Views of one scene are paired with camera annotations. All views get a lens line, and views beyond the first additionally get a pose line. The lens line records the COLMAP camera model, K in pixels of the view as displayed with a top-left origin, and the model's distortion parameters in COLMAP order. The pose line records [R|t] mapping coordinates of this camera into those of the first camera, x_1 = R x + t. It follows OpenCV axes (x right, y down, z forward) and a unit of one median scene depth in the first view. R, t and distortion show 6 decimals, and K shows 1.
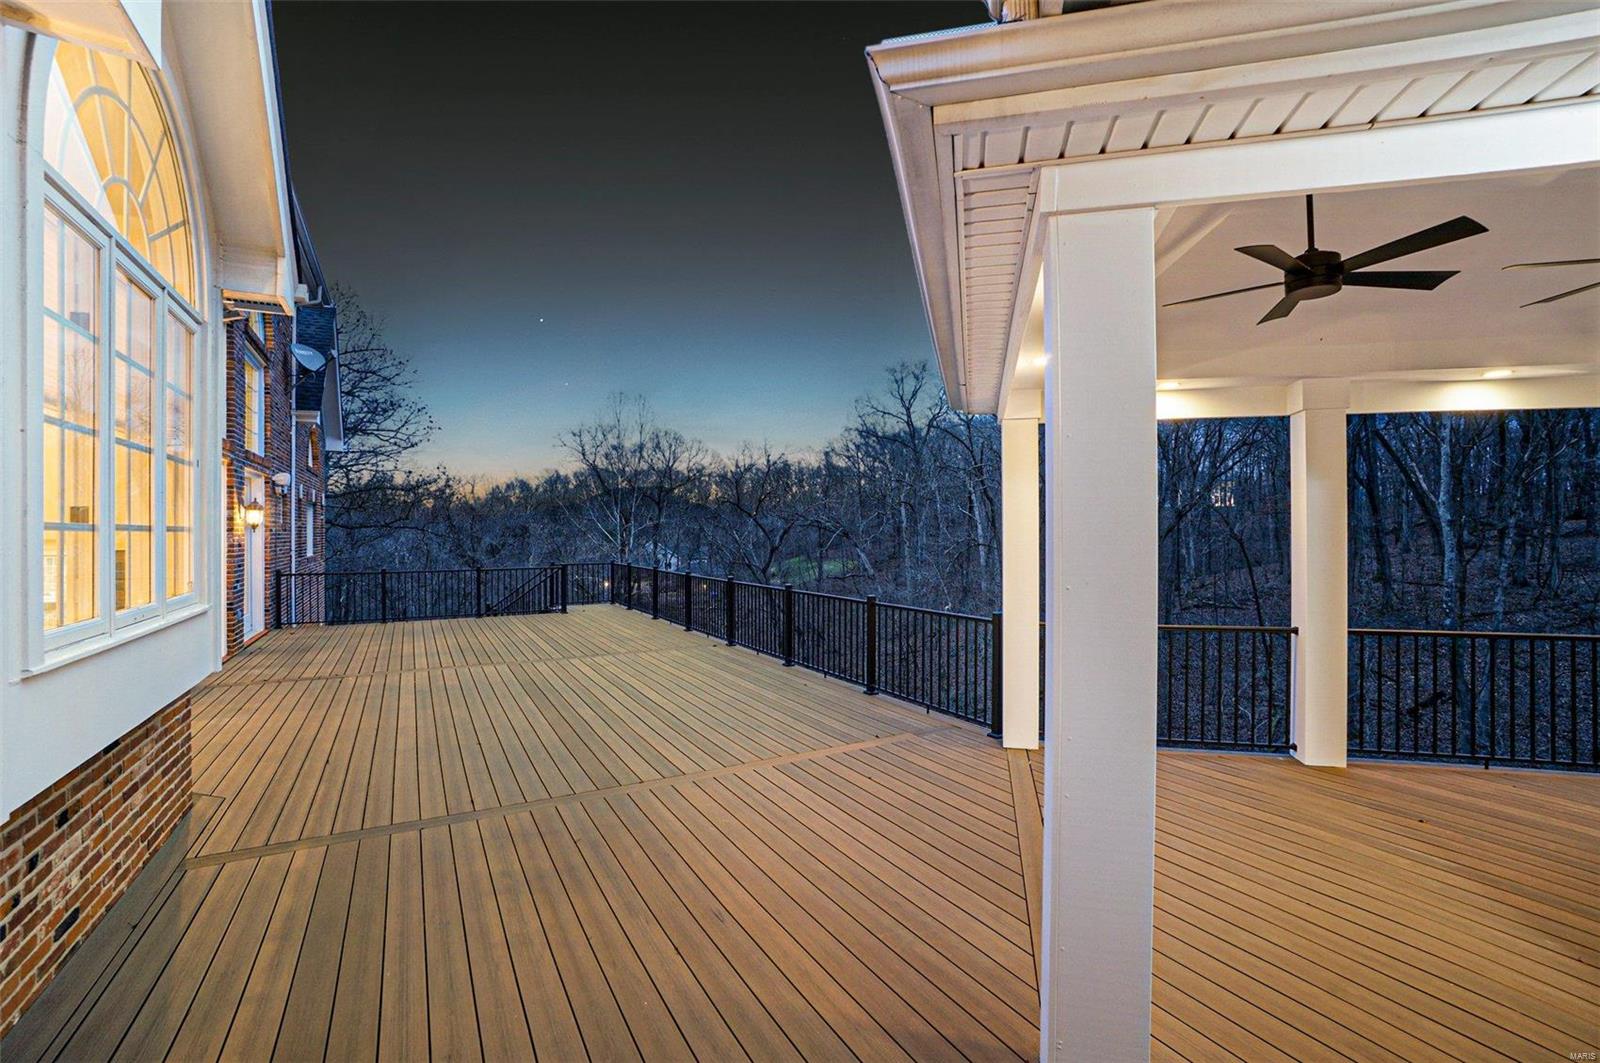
lens RADIAL K [[703.5, 0, 800.0], [0, 703.5, 531.5], [0, 0, 1]] dist [-0.067452, 0.026312]
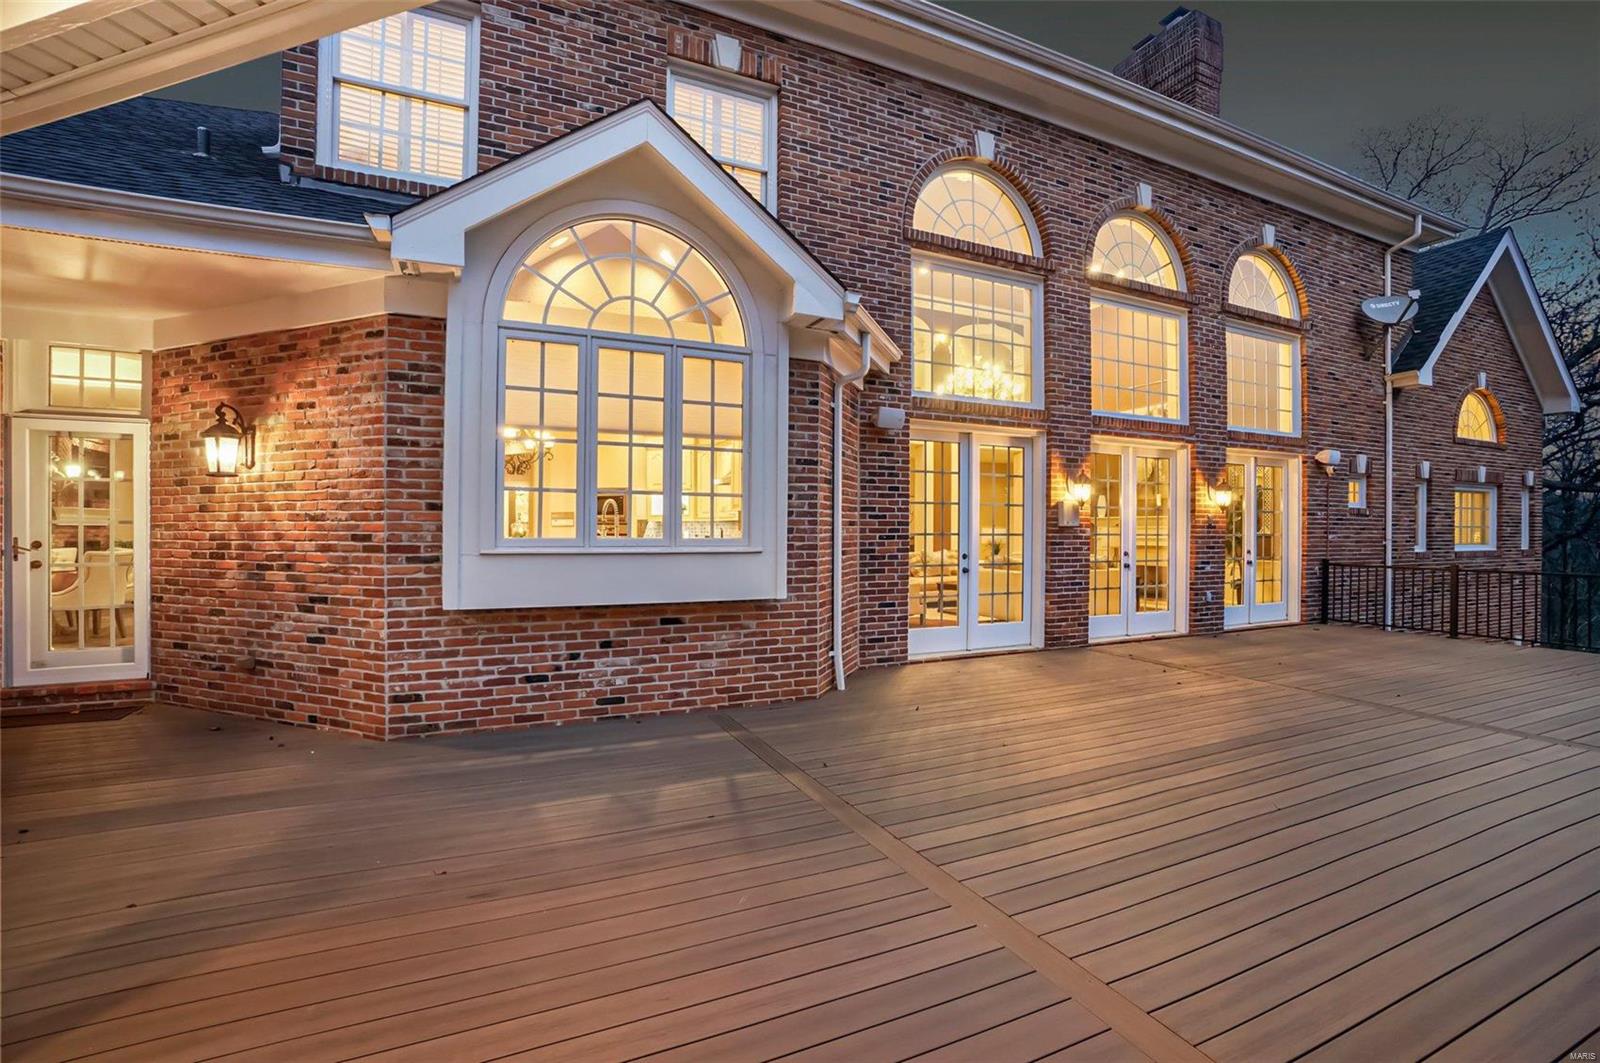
lens RADIAL K [[703.5, 0, 800.0], [0, 703.5, 531.5], [0, 0, 1]] dist [-0.067452, 0.026312]
pose [[-0.078337, 0.004891, -0.996915, 0.236151], [-0.003519, 0.999980, 0.005183, 0.024230], [0.996921, 0.003914, -0.078318, 0.475850]]
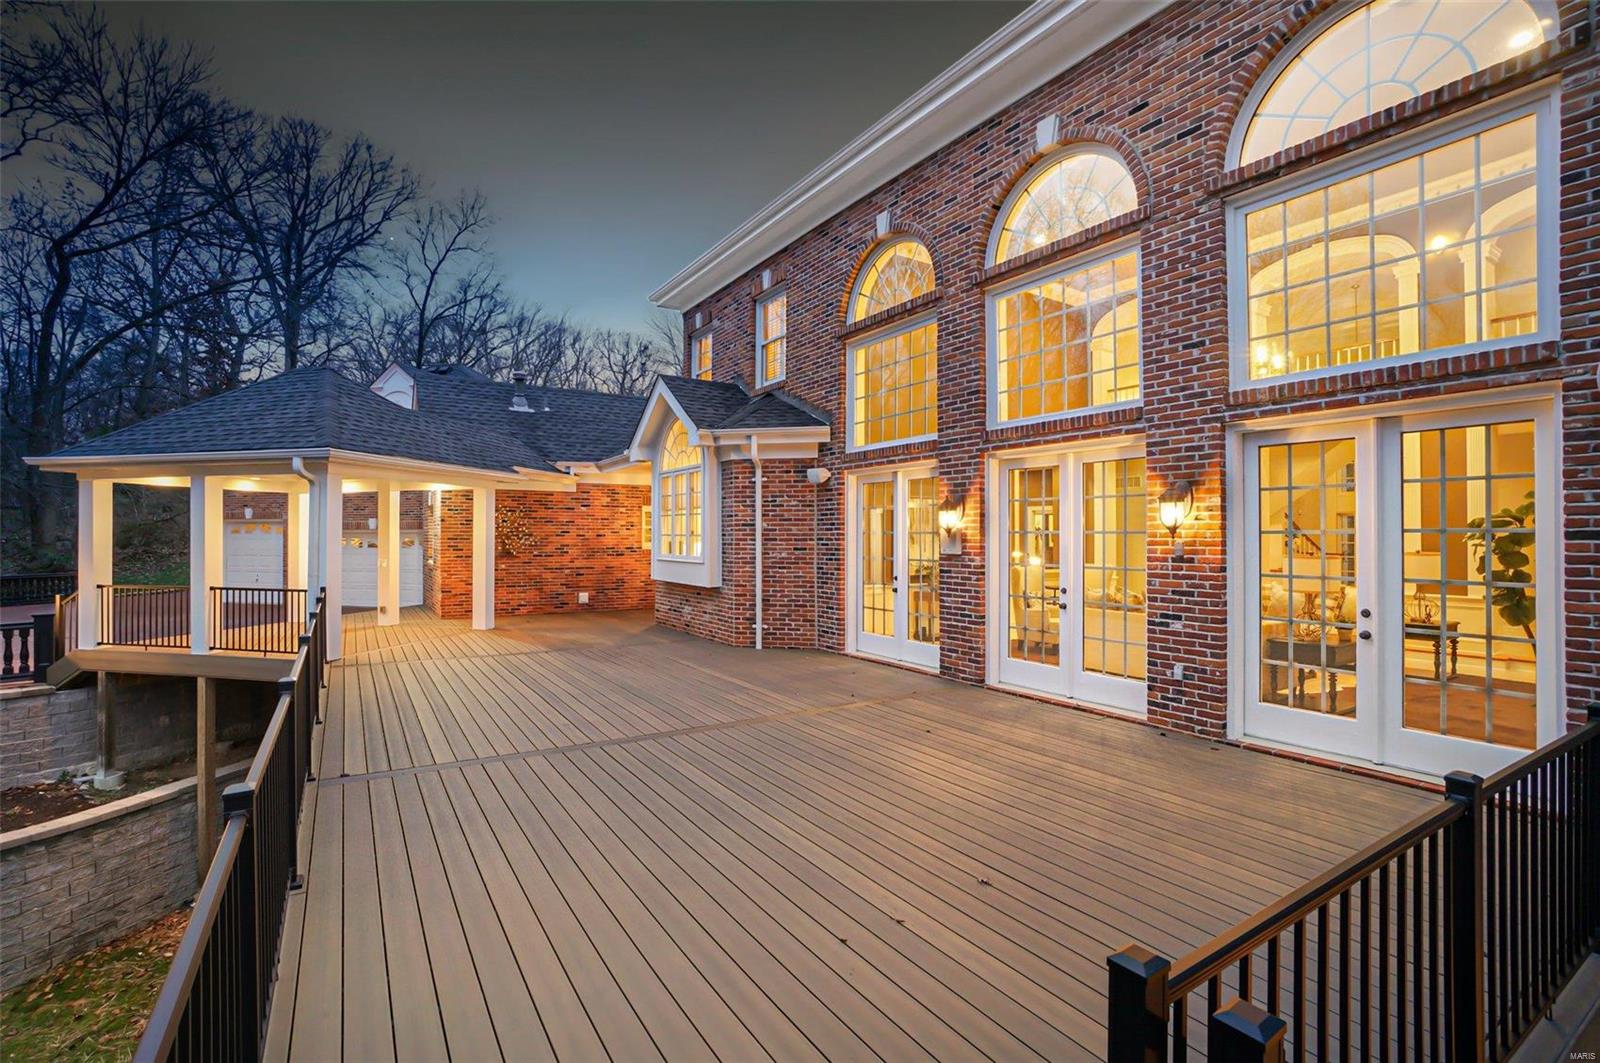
lens RADIAL K [[703.5, 0, 800.0], [0, 703.5, 531.5], [0, 0, 1]] dist [-0.067452, 0.026312]
pose [[-0.997566, 0.001267, -0.069714, -0.424627], [0.001668, 0.999982, -0.005689, -0.001985], [0.069706, -0.005791, -0.997551, 1.587115]]
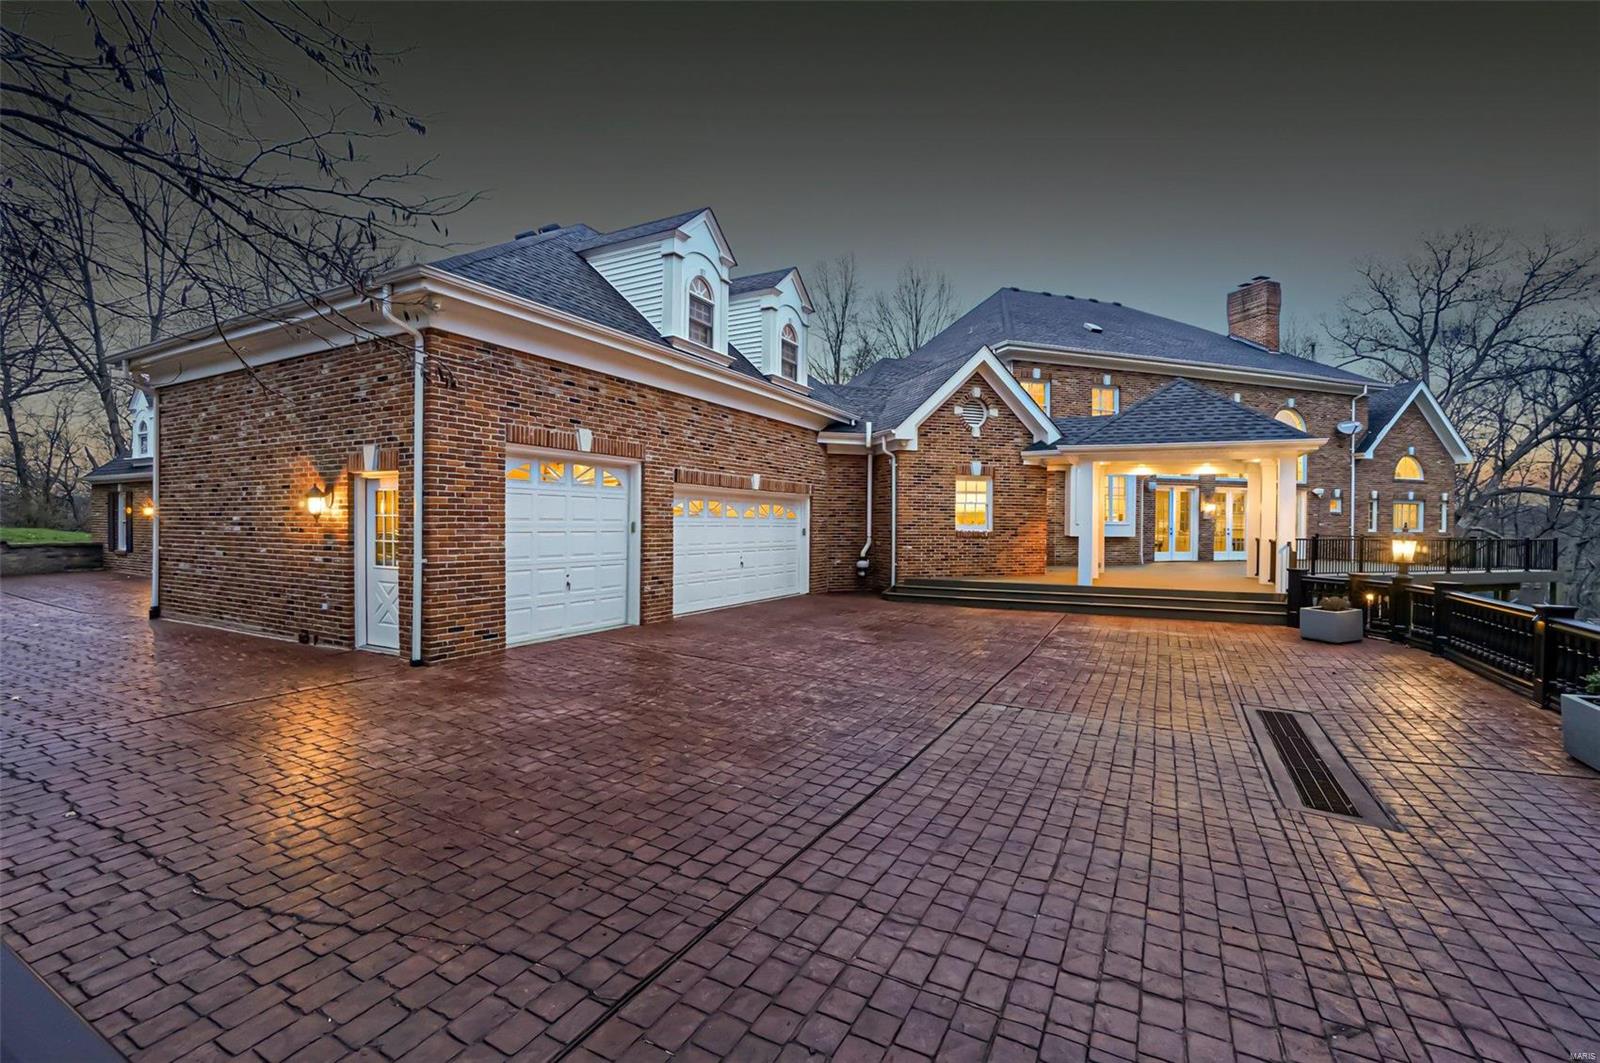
lens RADIAL K [[703.5, 0, 800.0], [0, 703.5, 531.5], [0, 0, 1]] dist [-0.067452, 0.026312]
pose [[-0.211997, 0.012094, -0.977196, 2.129452], [-0.008090, 0.999867, 0.014129, 0.043130], [0.977237, 0.010901, -0.211871, -0.179694]]
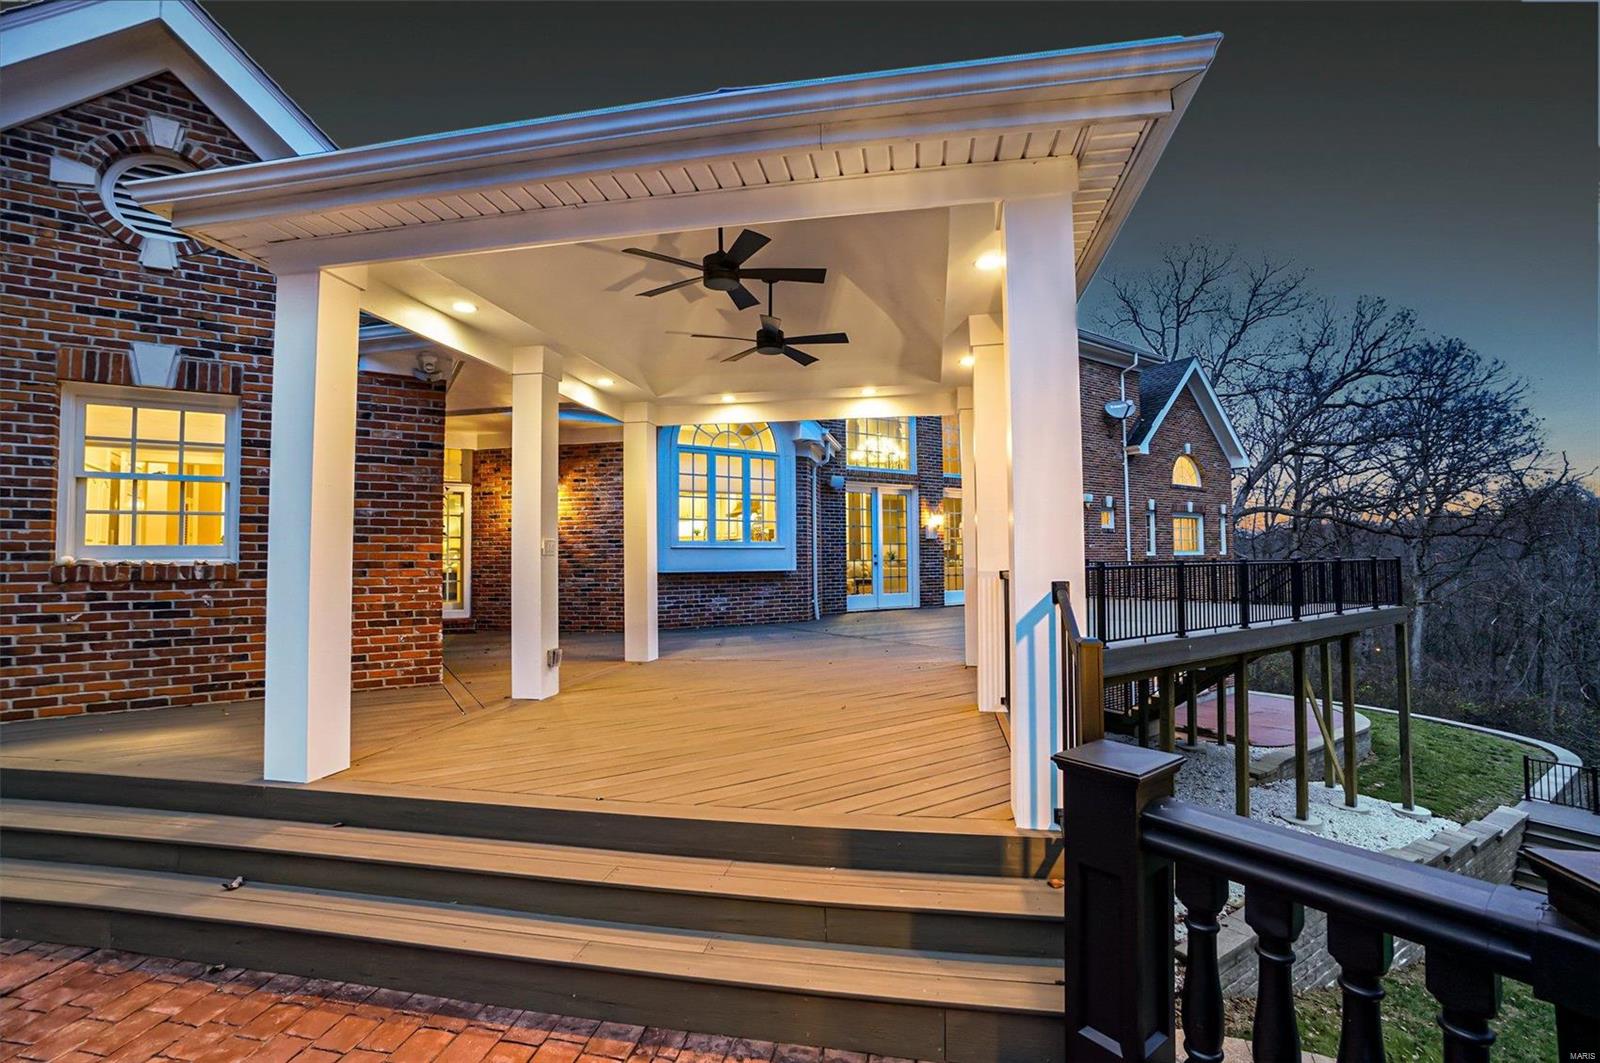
lens RADIAL K [[703.5, 0, 800.0], [0, 703.5, 531.5], [0, 0, 1]] dist [-0.067452, 0.026312]
pose [[0.063607, -0.039869, -0.997178, 0.906303], [0.010613, 0.999172, -0.039271, 0.064117], [0.997919, -0.008086, 0.063978, 0.344474]]
